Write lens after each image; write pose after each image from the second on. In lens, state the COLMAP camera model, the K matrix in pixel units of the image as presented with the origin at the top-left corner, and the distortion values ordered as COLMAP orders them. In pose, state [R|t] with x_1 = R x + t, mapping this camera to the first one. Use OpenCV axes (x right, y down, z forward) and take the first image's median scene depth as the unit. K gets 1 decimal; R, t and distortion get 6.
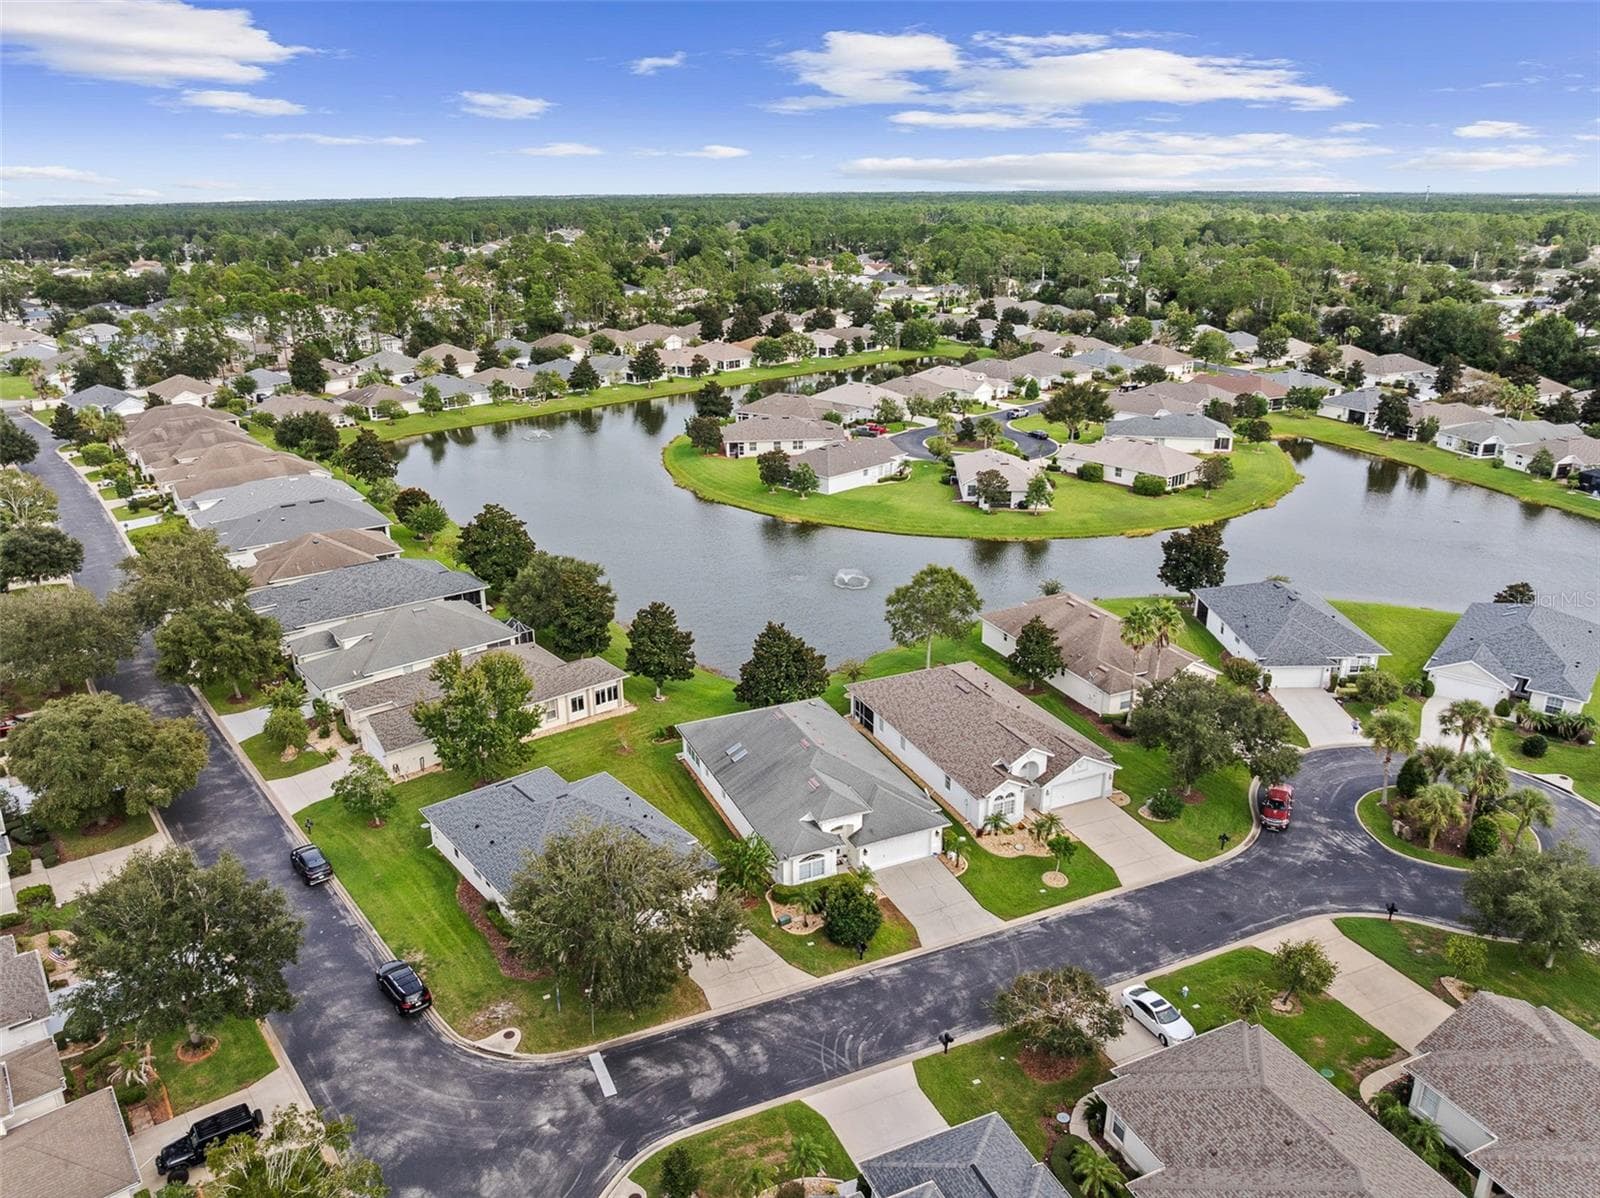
lens RADIAL K [[1138.9, 0, 803.6], [0, 1138.9, 593.9], [0, 0, 1]] dist [-0.033054, -0.011495]
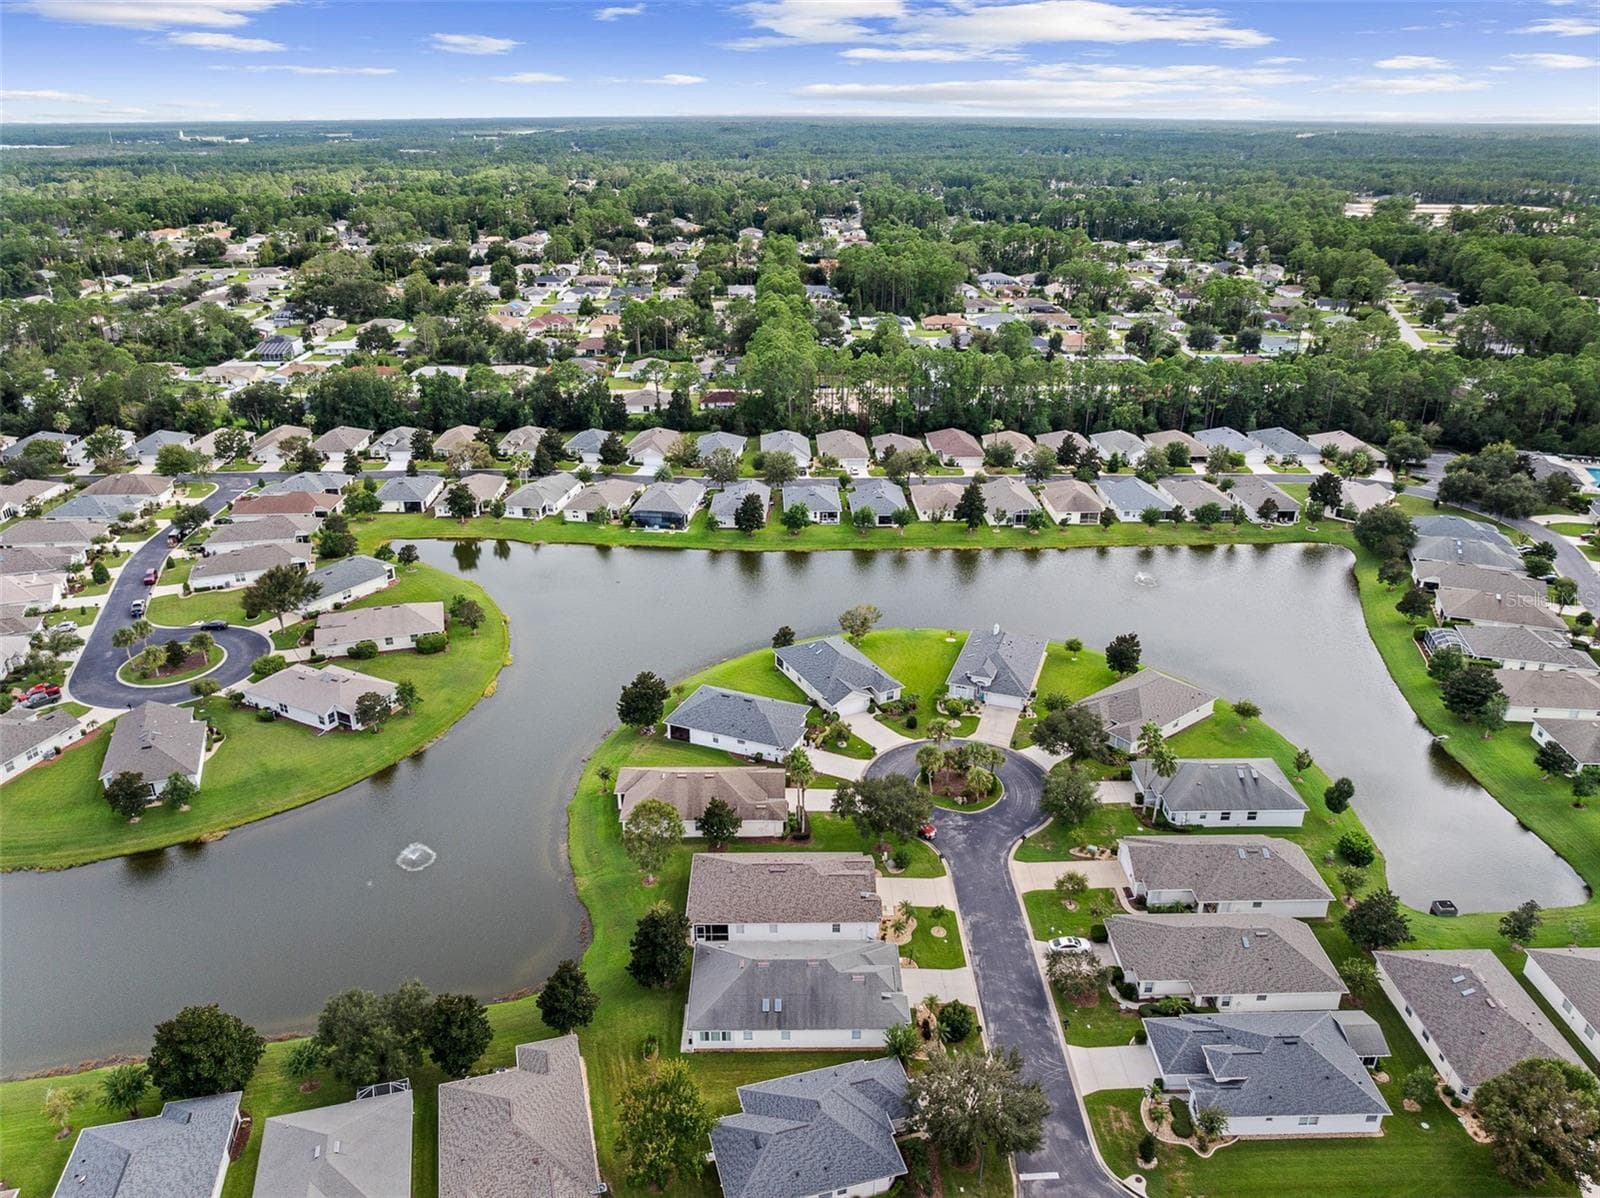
lens RADIAL K [[1138.8, 0, 800.0], [0, 1138.8, 599.0], [0, 0, 1]] dist [-0.039988, 0.000016]
pose [[0.398711, -0.357437, 0.844552, -0.882983], [0.306741, 0.919854, 0.244495, -0.540584], [-0.864257, 0.161576, 0.476397, 0.240785]]
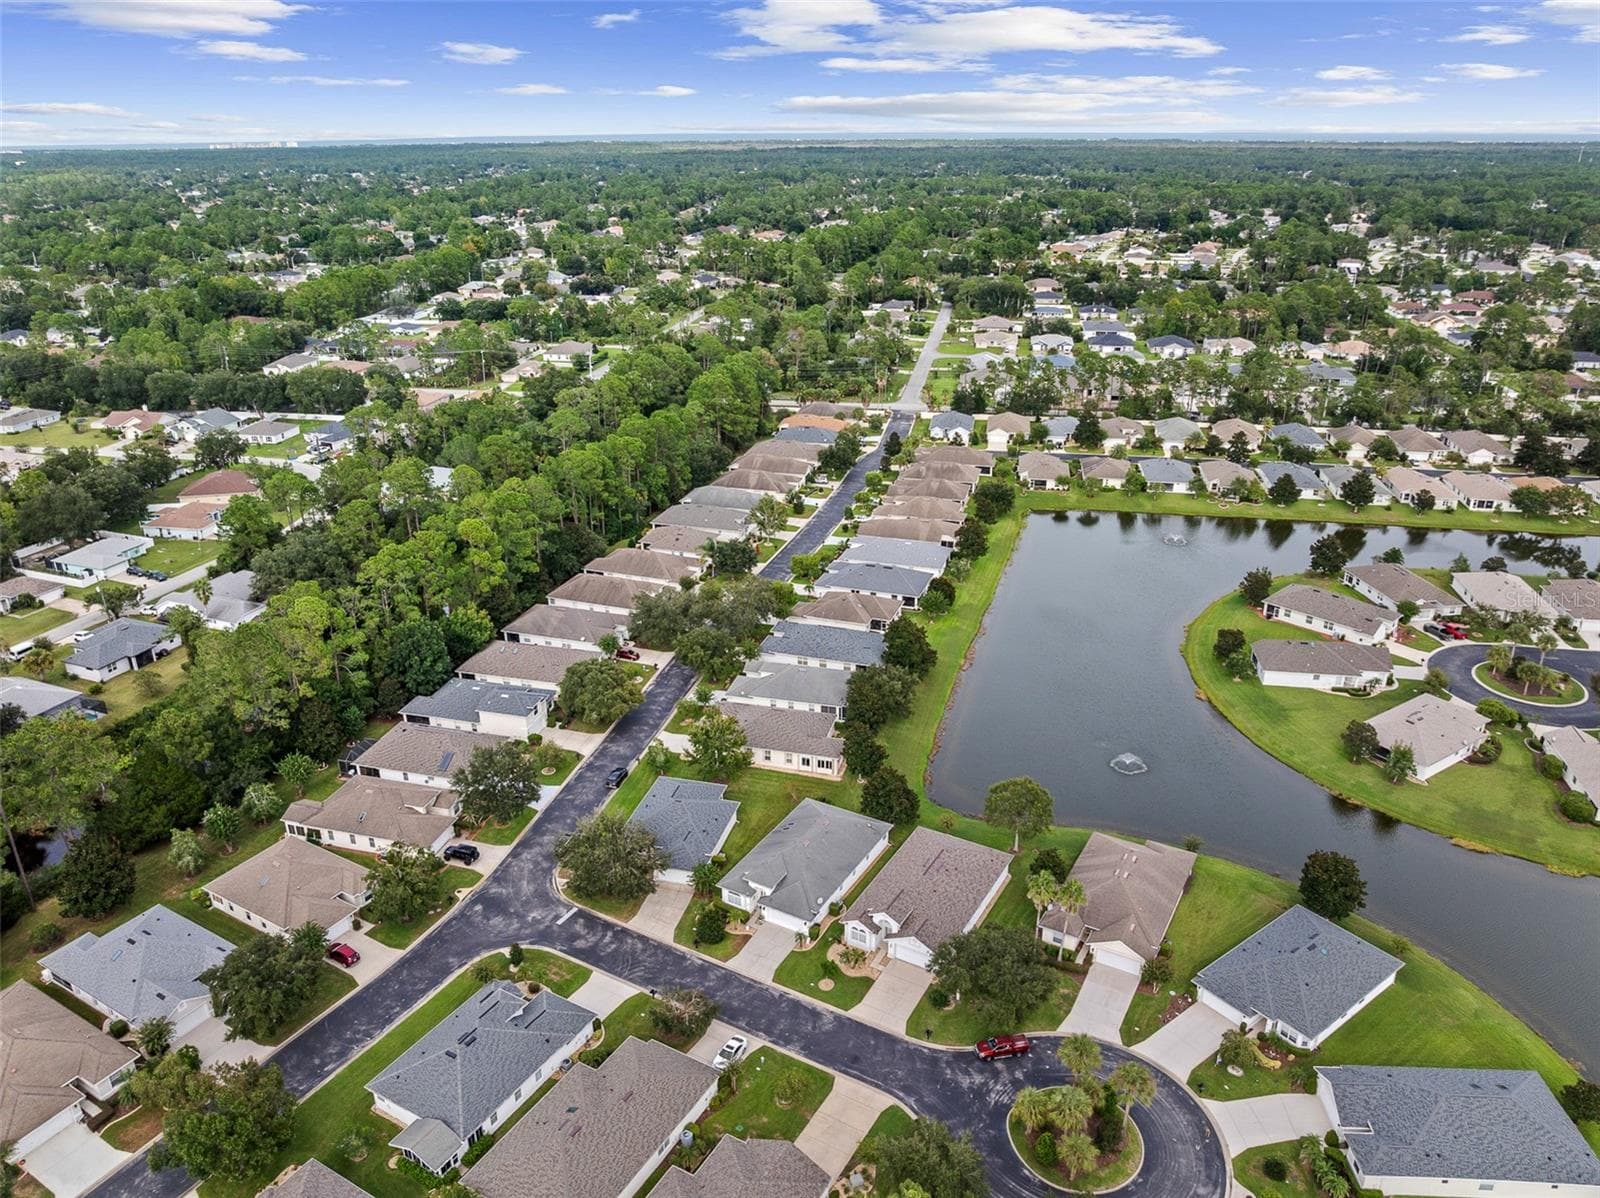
lens RADIAL K [[1116.0, 0, 797.2], [0, 1116.0, 639.5], [0, 0, 1]] dist [-0.034597, -0.001515]
pose [[0.587192, 0.340630, -0.734287, 0.959585], [-0.268990, 0.937706, 0.219890, -0.439585], [0.763446, 0.068399, 0.642240, -0.067036]]
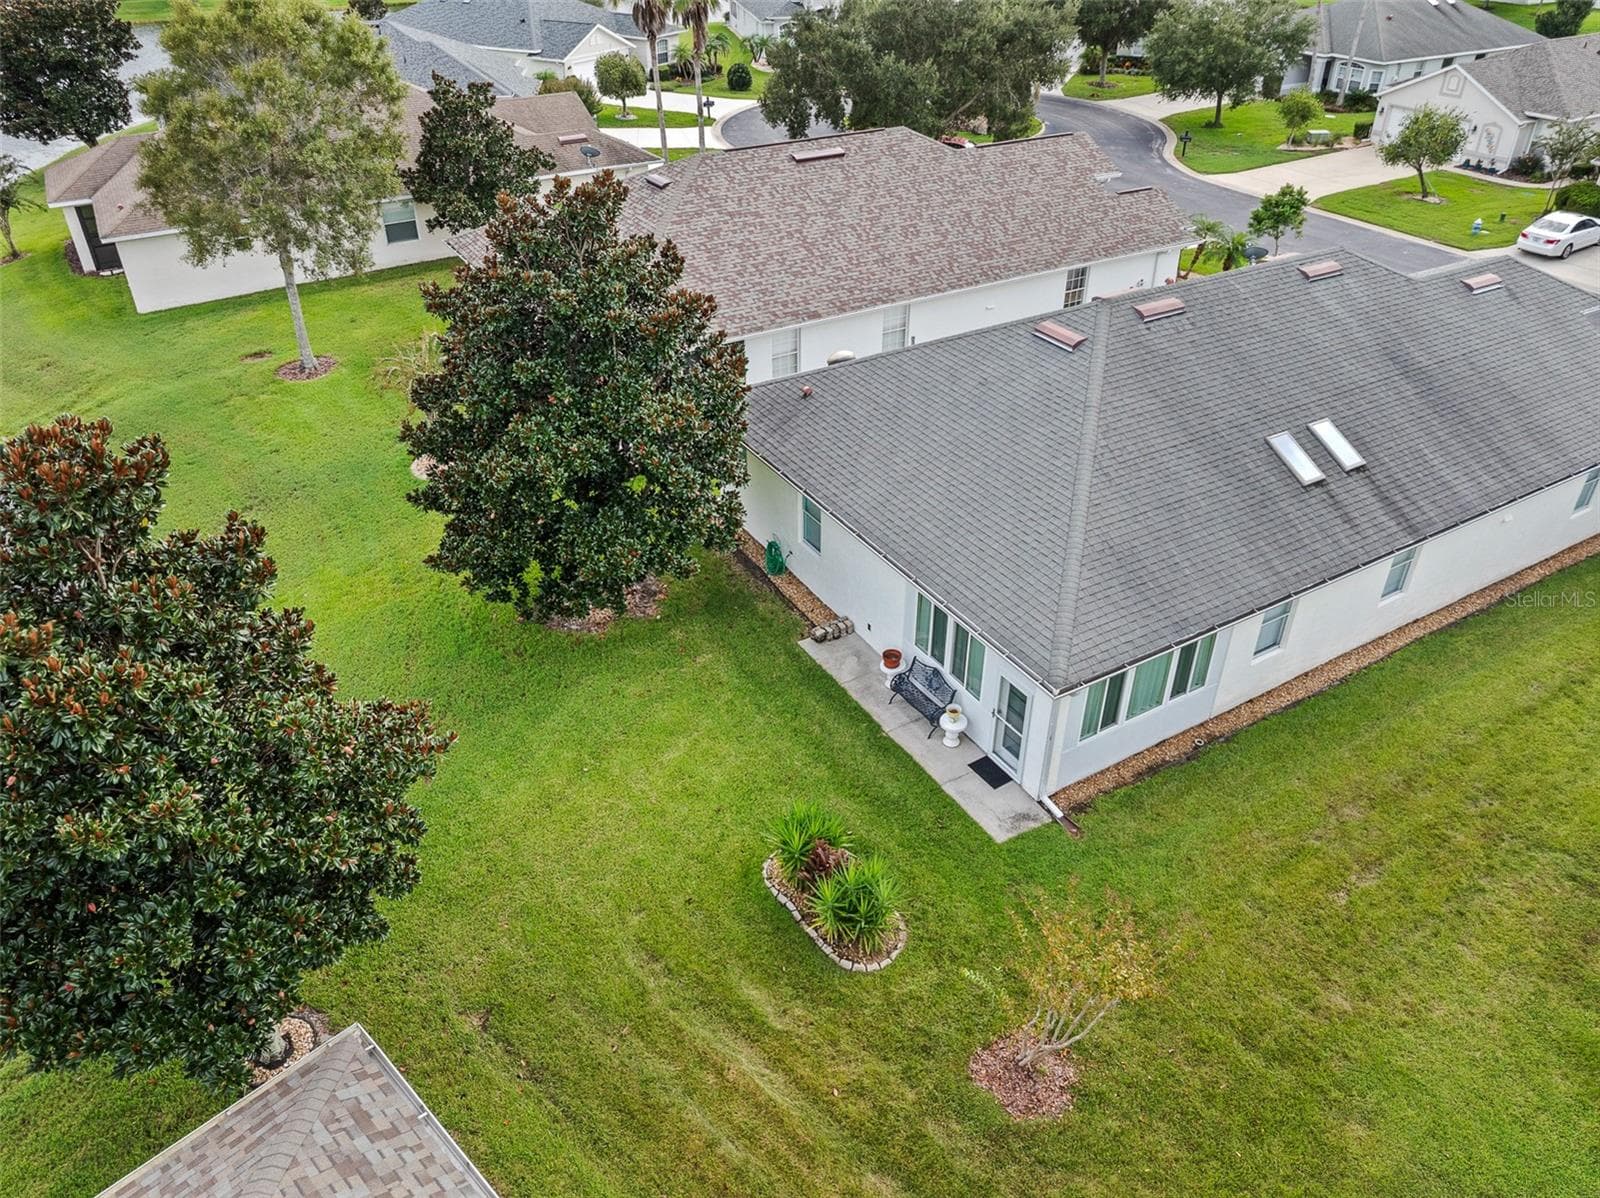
lens RADIAL K [[1138.8, 0, 800.0], [0, 1138.8, 599.0], [0, 0, 1]] dist [-0.039988, 0.000016]
pose [[-0.114407, -0.546853, 0.829375, -0.240508], [0.334907, 0.764754, 0.550443, -0.007902], [-0.935280, 0.340739, 0.095651, 0.989144]]
